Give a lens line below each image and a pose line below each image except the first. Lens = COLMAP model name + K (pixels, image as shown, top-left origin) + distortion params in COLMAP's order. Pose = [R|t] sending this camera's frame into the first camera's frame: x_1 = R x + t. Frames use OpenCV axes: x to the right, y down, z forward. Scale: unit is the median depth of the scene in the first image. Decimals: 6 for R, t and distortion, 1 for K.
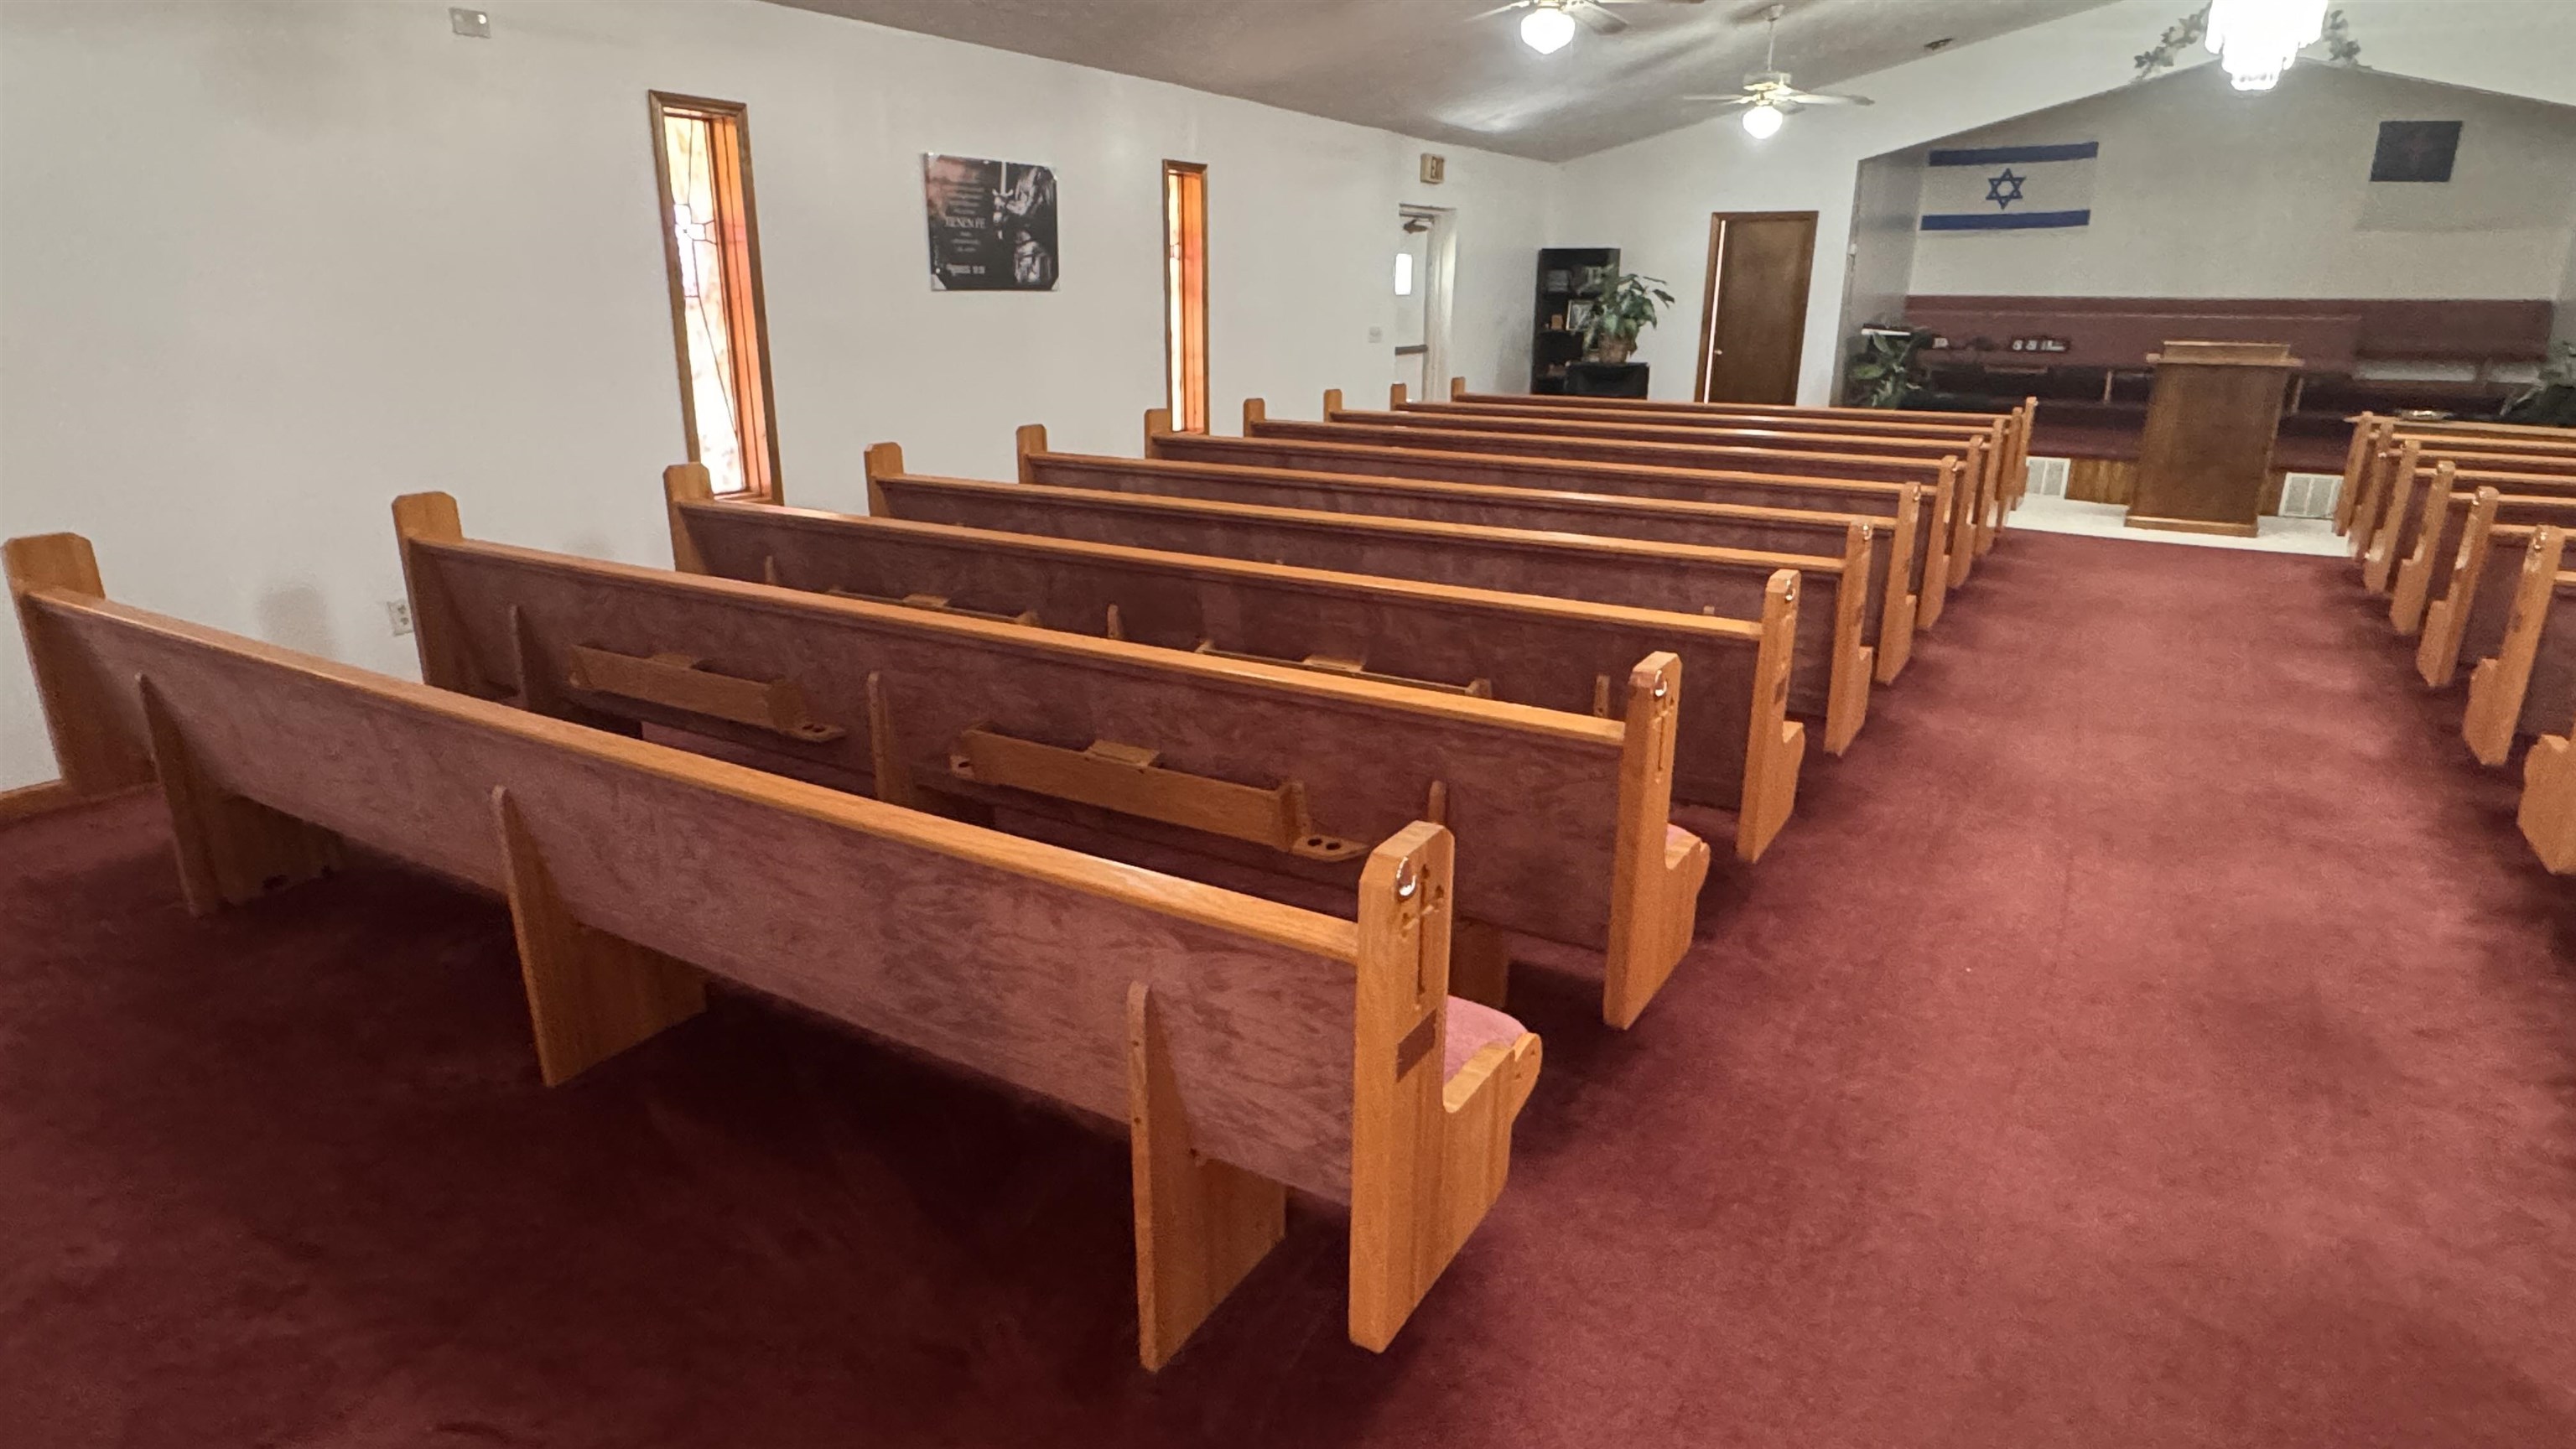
lens RADIAL K [[1420.9, 0, 1283.3], [0, 1420.9, 725.8], [0, 0, 1]] dist [-0.004441, 0.003612]
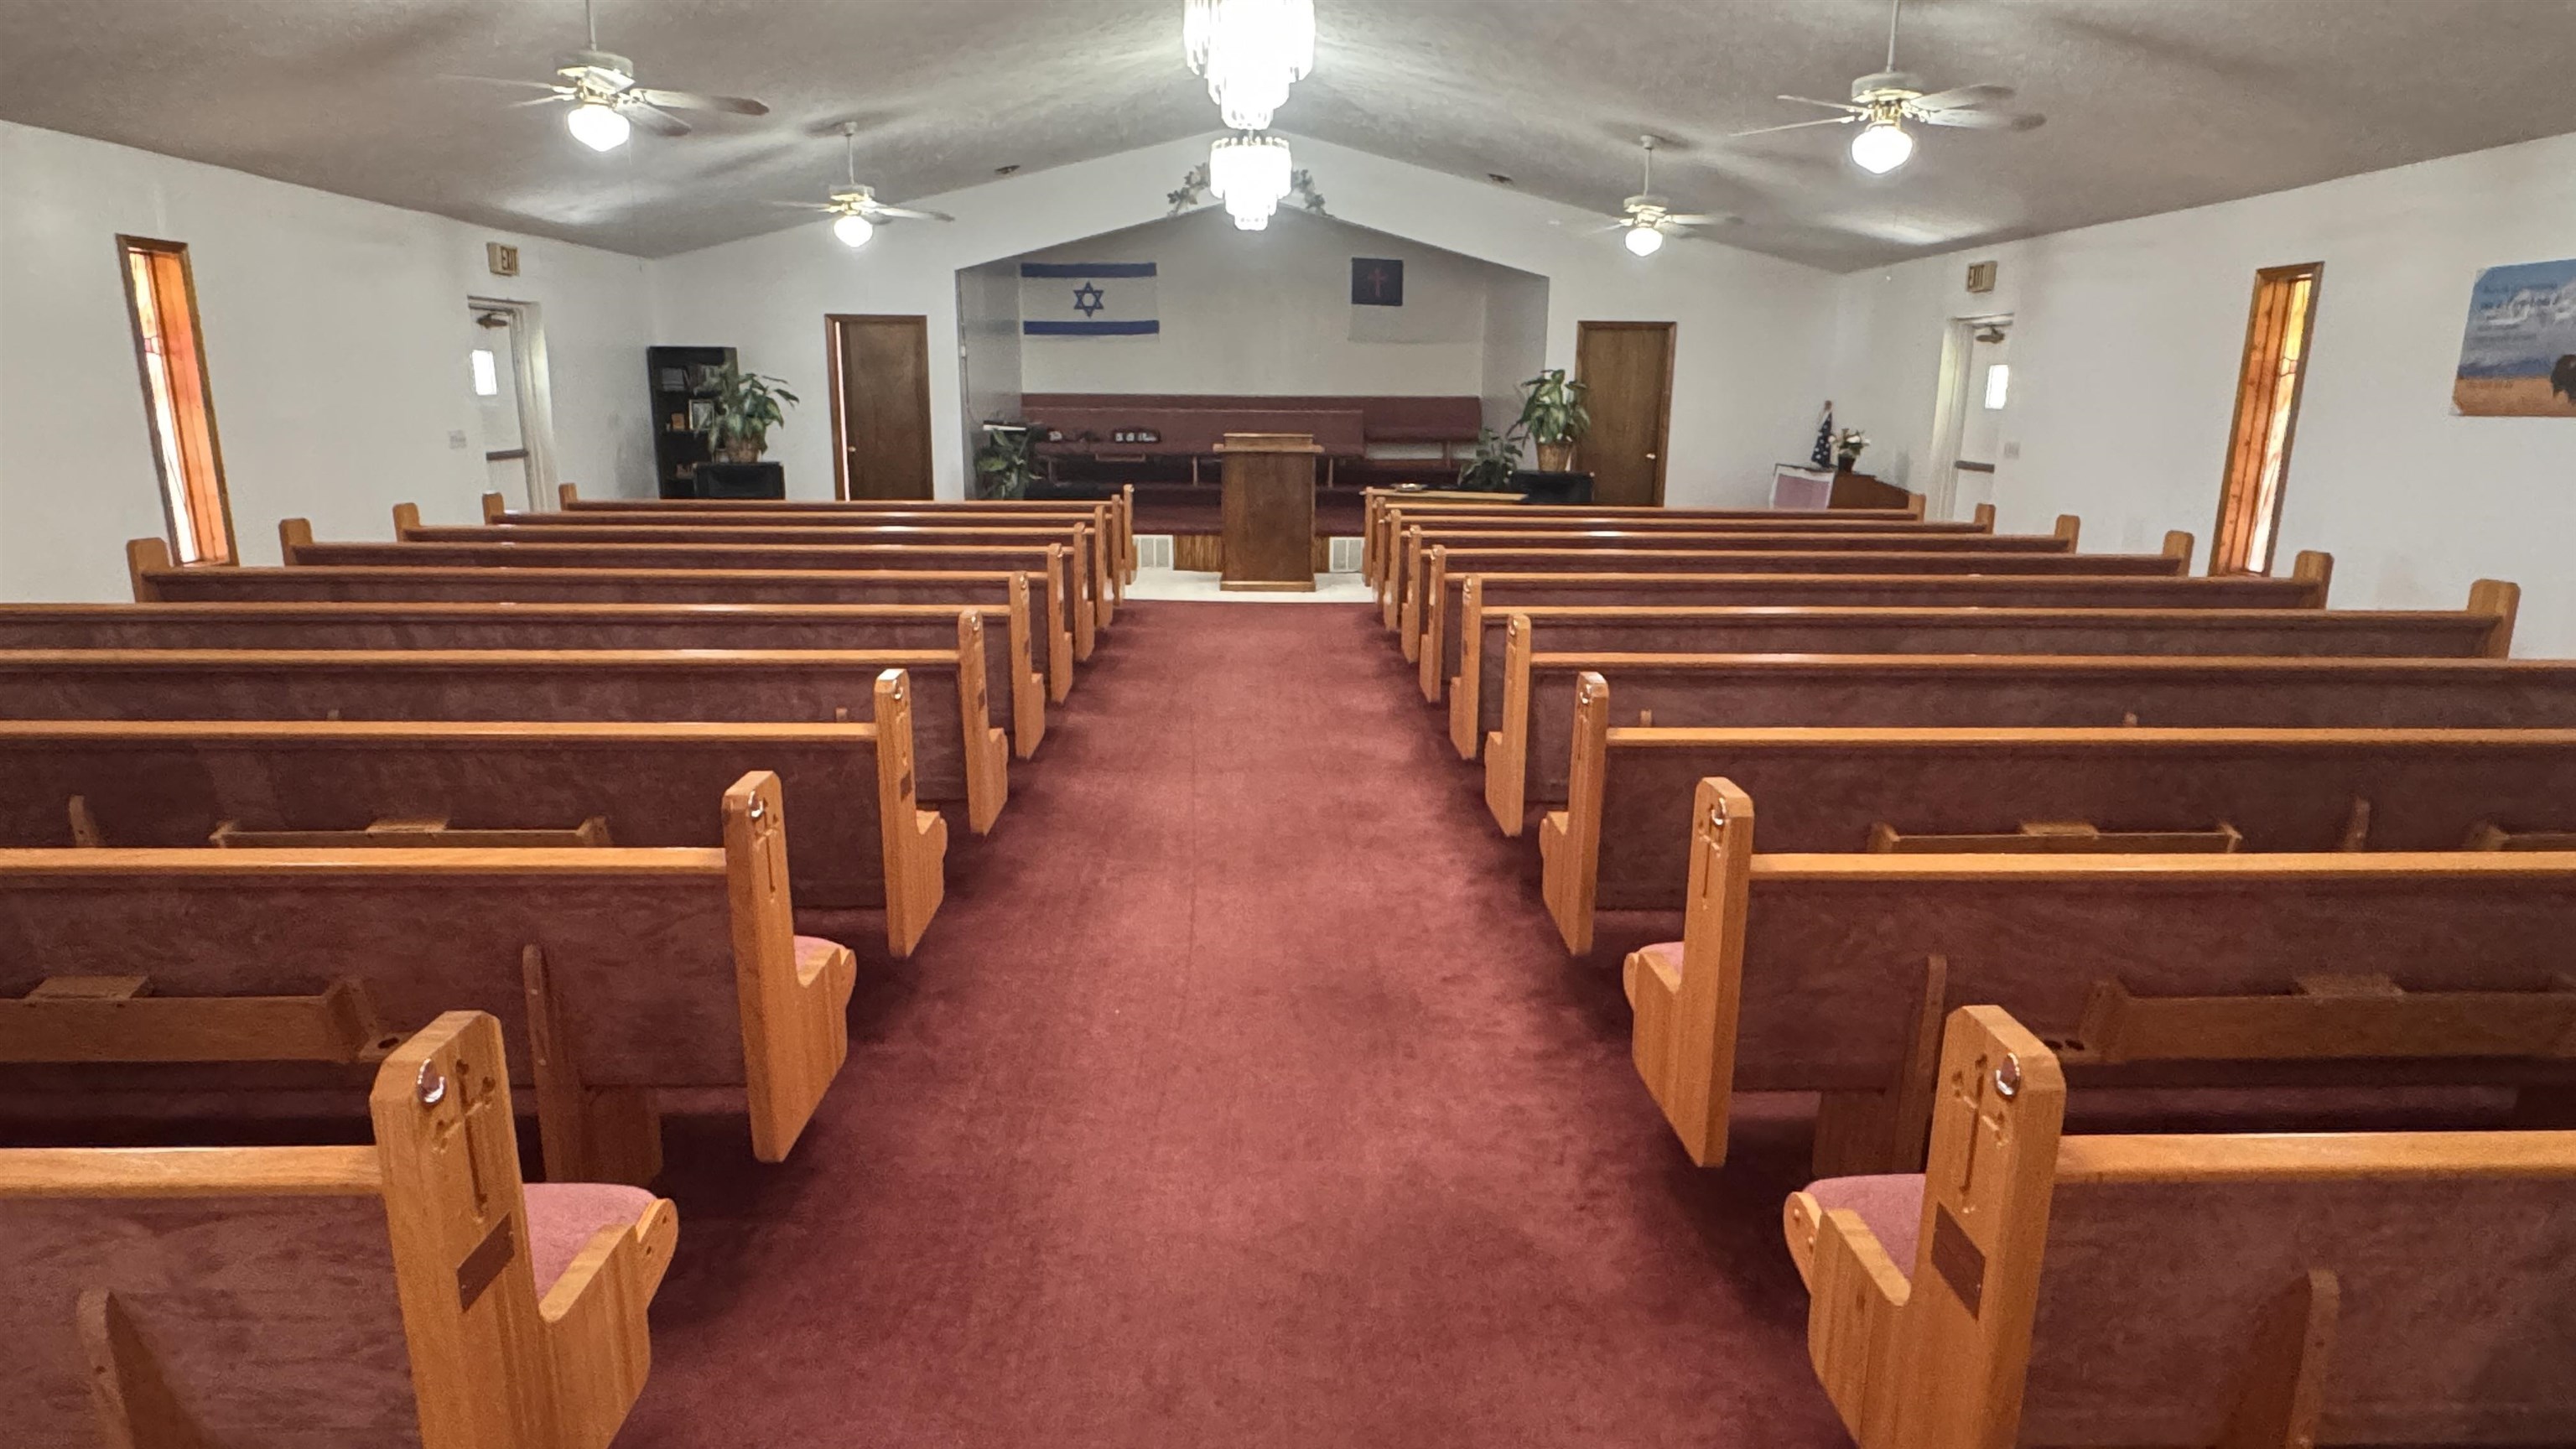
lens RADIAL K [[1420.9, 0, 1288.5], [0, 1420.9, 725.6], [0, 0, 1]] dist [-0.004441, 0.003612]
pose [[0.842062, -0.124585, 0.524795, 0.019404], [0.157106, 0.987424, -0.017674, -0.002318], [-0.515993, 0.097331, 0.851045, -0.008753]]
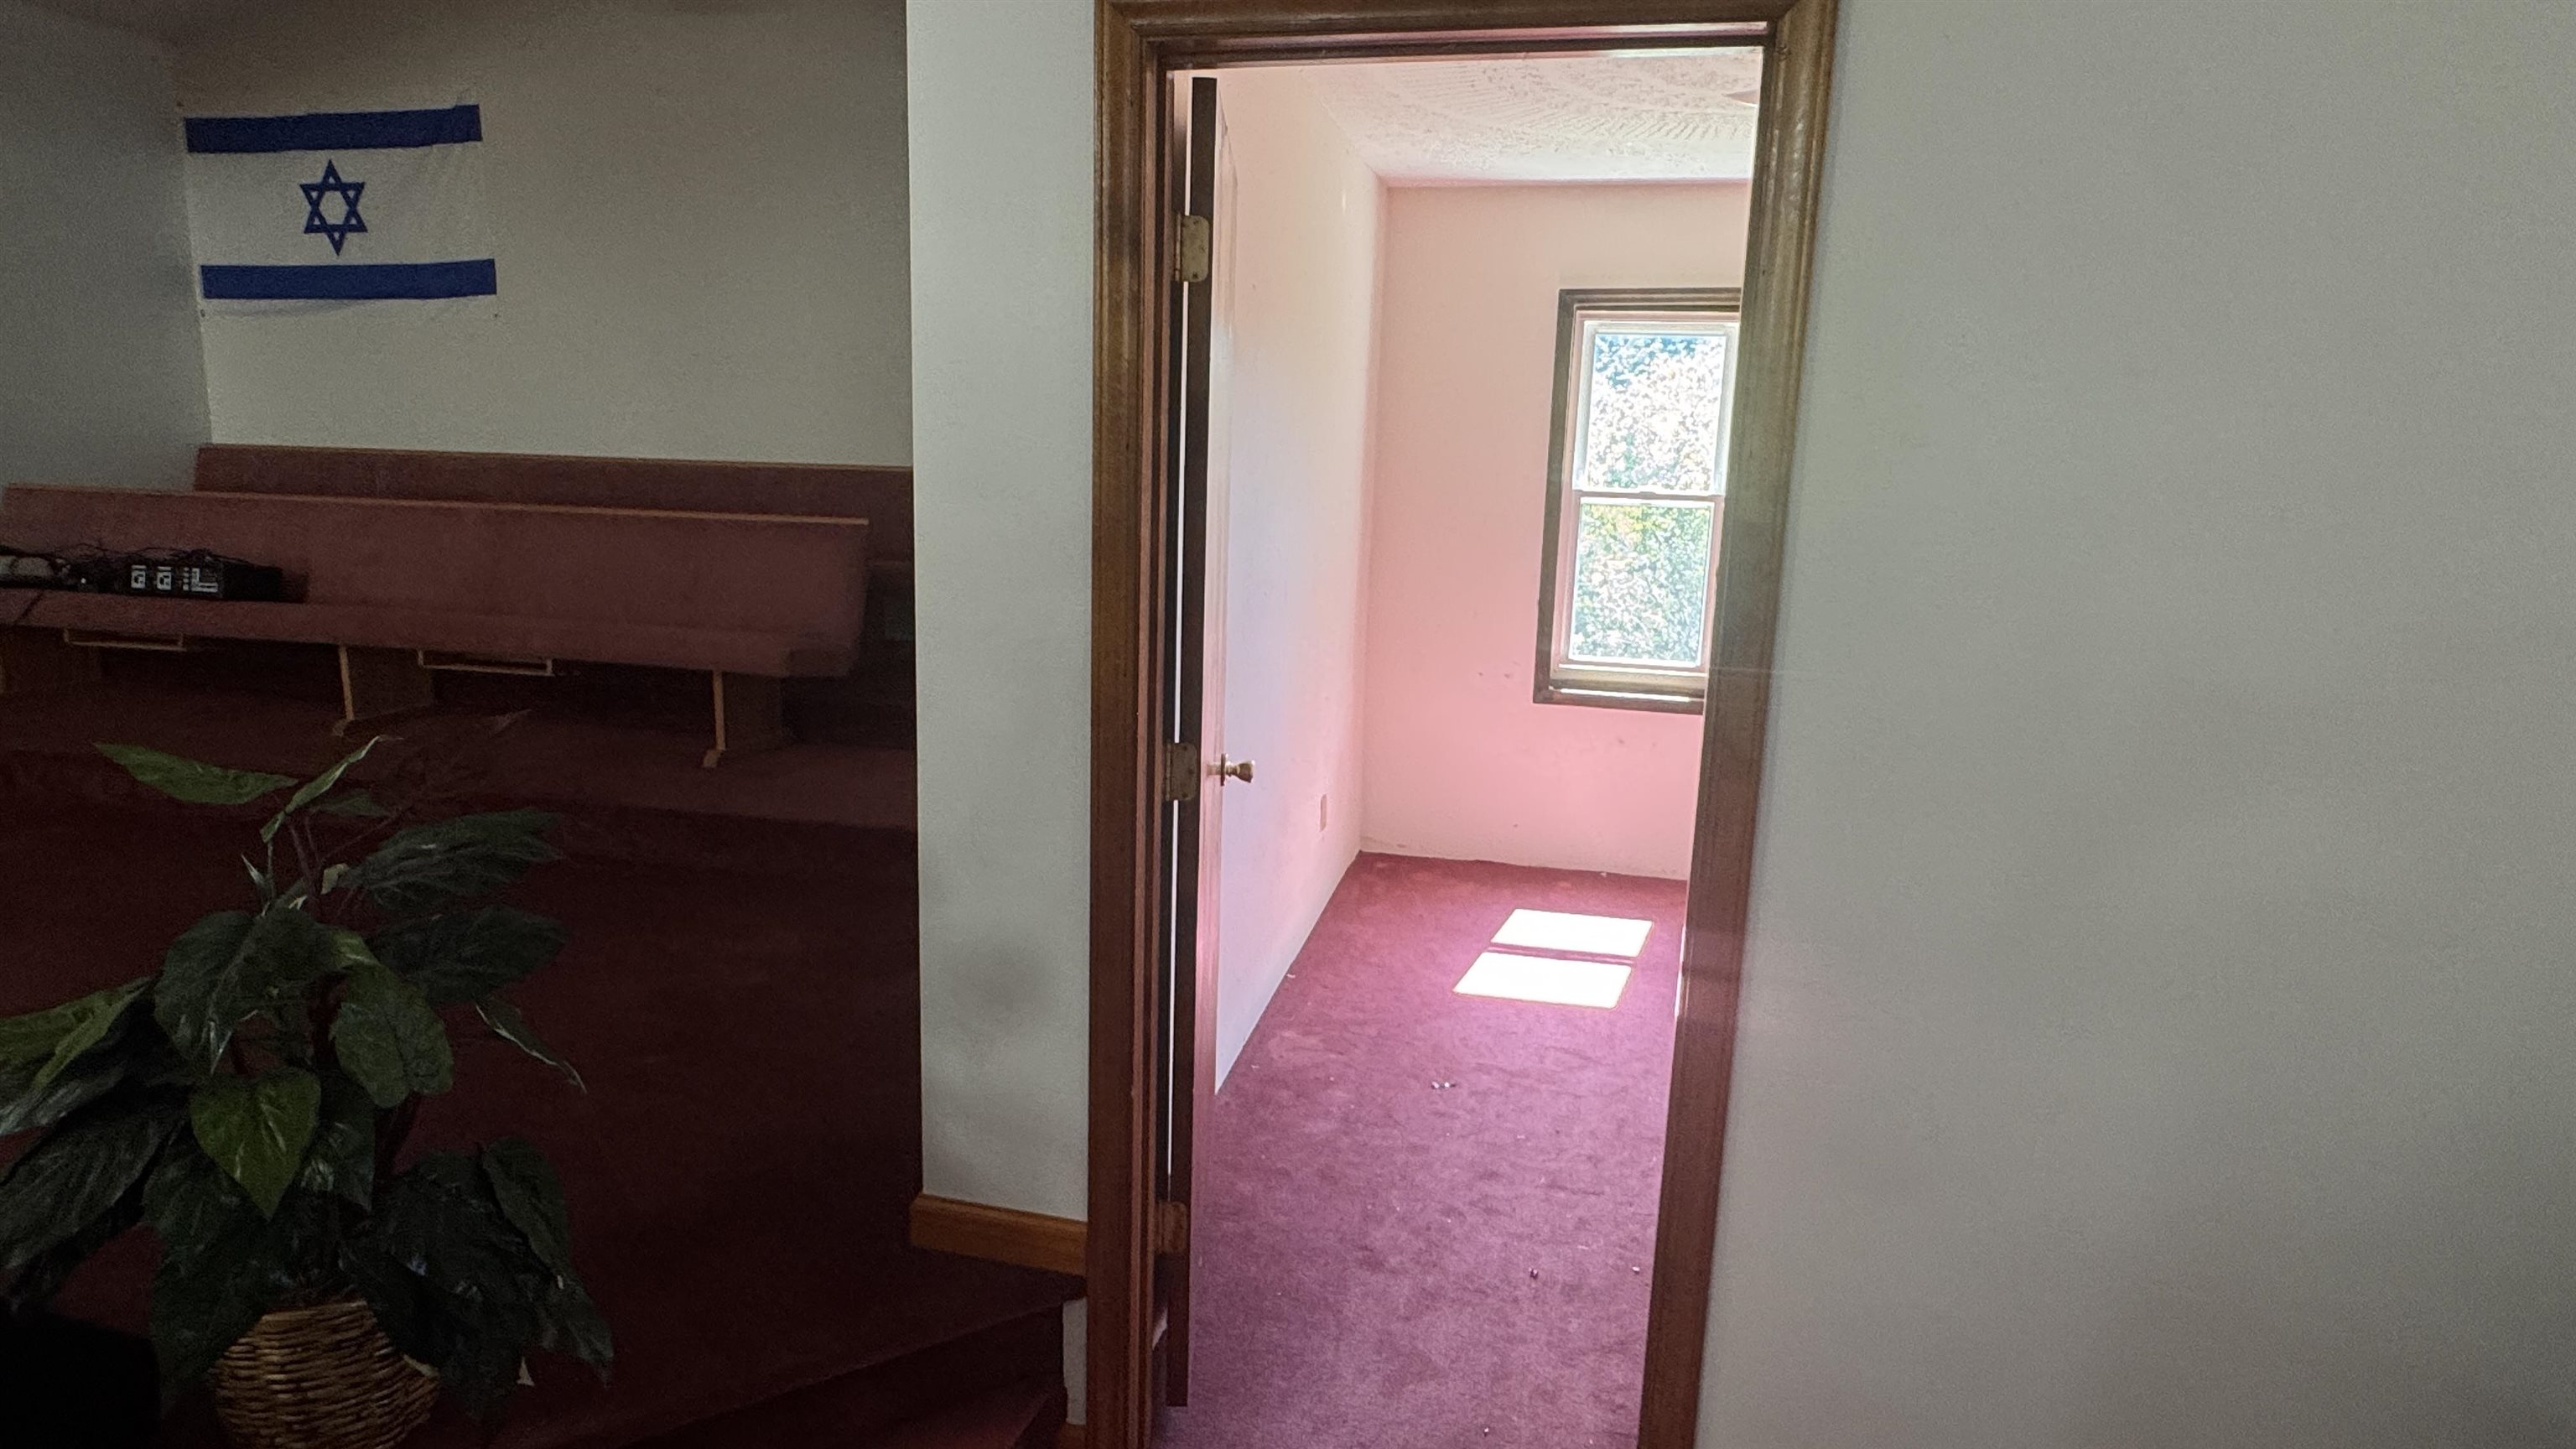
lens RADIAL K [[1420.9, 0, 1278.5], [0, 1420.9, 716.0], [0, 0, 1]] dist [-0.004441, 0.003612]
pose [[0.947907, -0.040724, 0.315933, 1.174344], [0.073045, 0.993155, -0.091142, -0.300514], [-0.310059, 0.109472, 0.944394, 0.950934]]
